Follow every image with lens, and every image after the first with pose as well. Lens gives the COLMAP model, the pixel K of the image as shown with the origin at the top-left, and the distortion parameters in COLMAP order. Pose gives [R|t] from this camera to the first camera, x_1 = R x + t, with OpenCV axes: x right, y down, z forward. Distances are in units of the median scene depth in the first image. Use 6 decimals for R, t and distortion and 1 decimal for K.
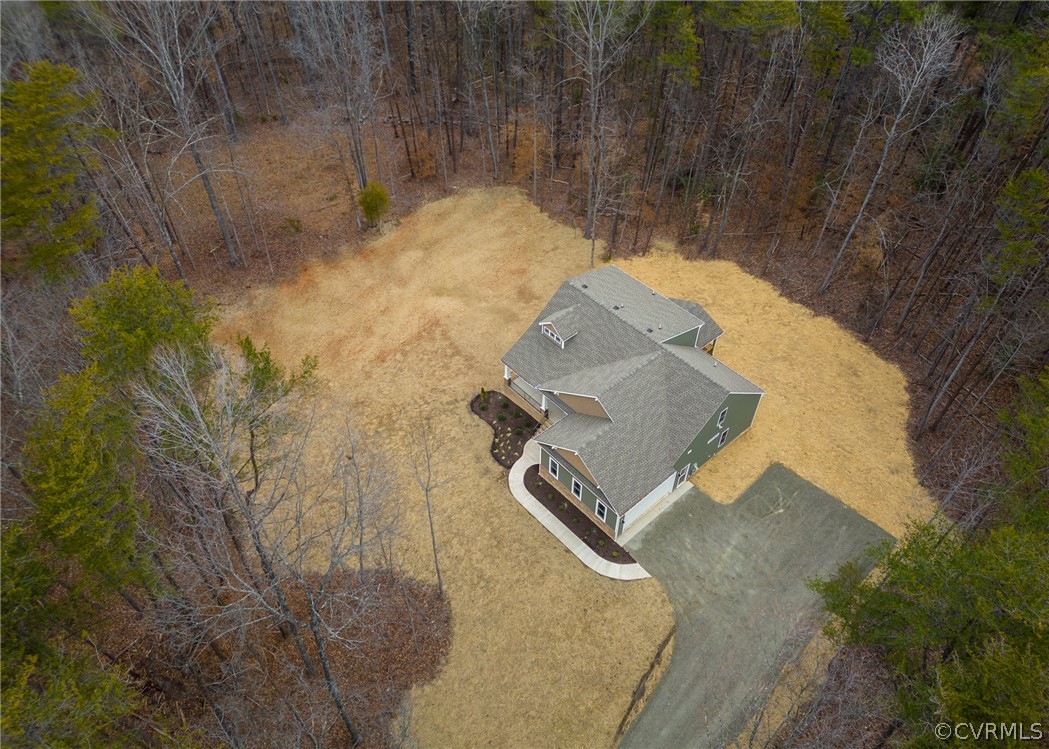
lens RADIAL K [[732.6, 0, 524.5], [0, 732.6, 374.5], [0, 0, 1]] dist [0.100319, -0.093845]
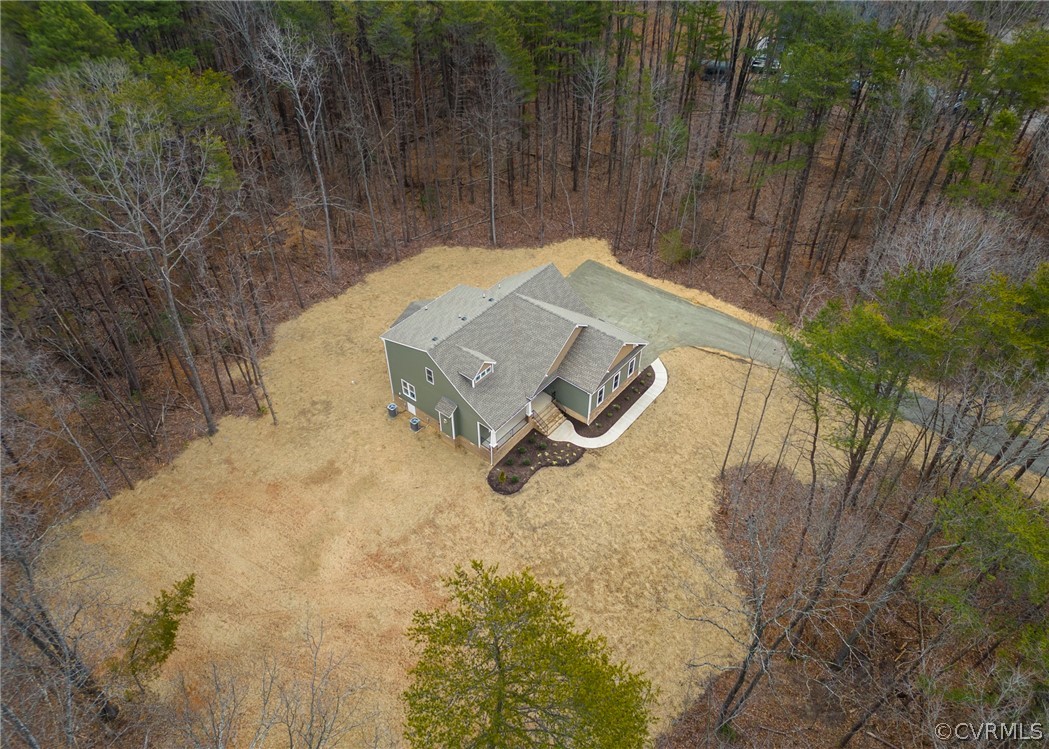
lens RADIAL K [[732.6, 0, 524.5], [0, 732.6, 374.5], [0, 0, 1]] dist [0.100319, -0.093845]
pose [[-0.163948, -0.659211, 0.733868, -0.685975], [0.712553, 0.435332, 0.550231, -0.546169], [-0.682194, 0.613129, 0.398351, 0.525245]]
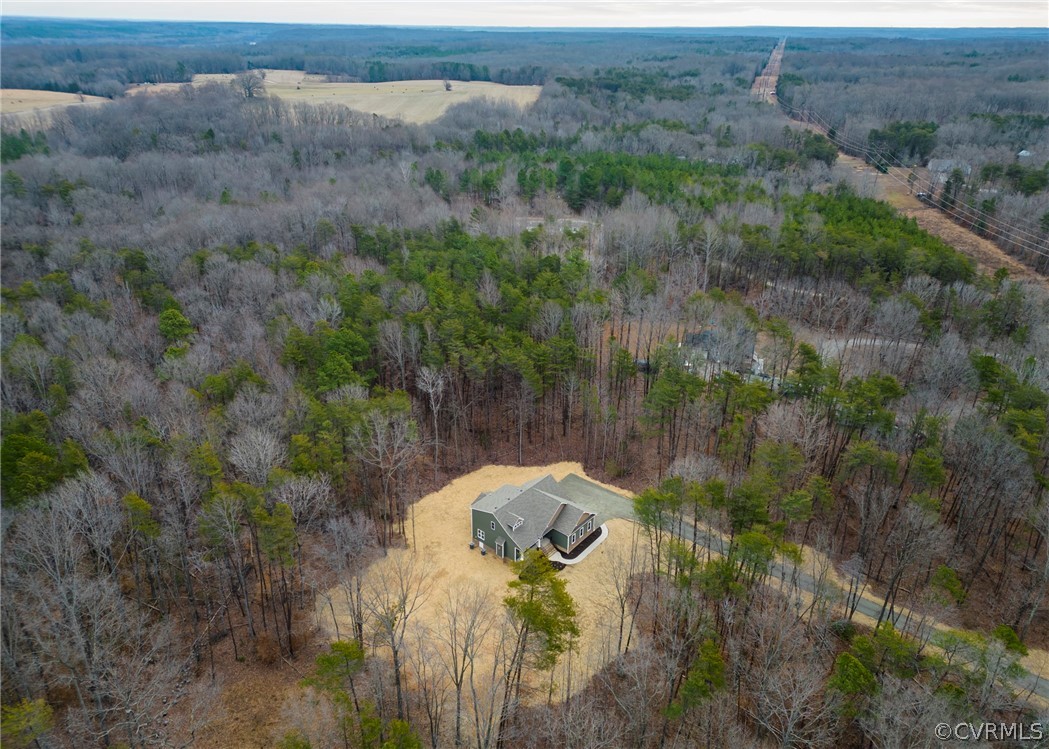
lens RADIAL K [[732.6, 0, 524.5], [0, 732.6, 374.5], [0, 0, 1]] dist [0.100319, -0.093845]
pose [[-0.149779, -0.423572, 0.893394, -1.669148], [0.708868, 0.583903, 0.395681, -1.125099], [-0.689254, 0.692563, 0.212801, 0.188656]]
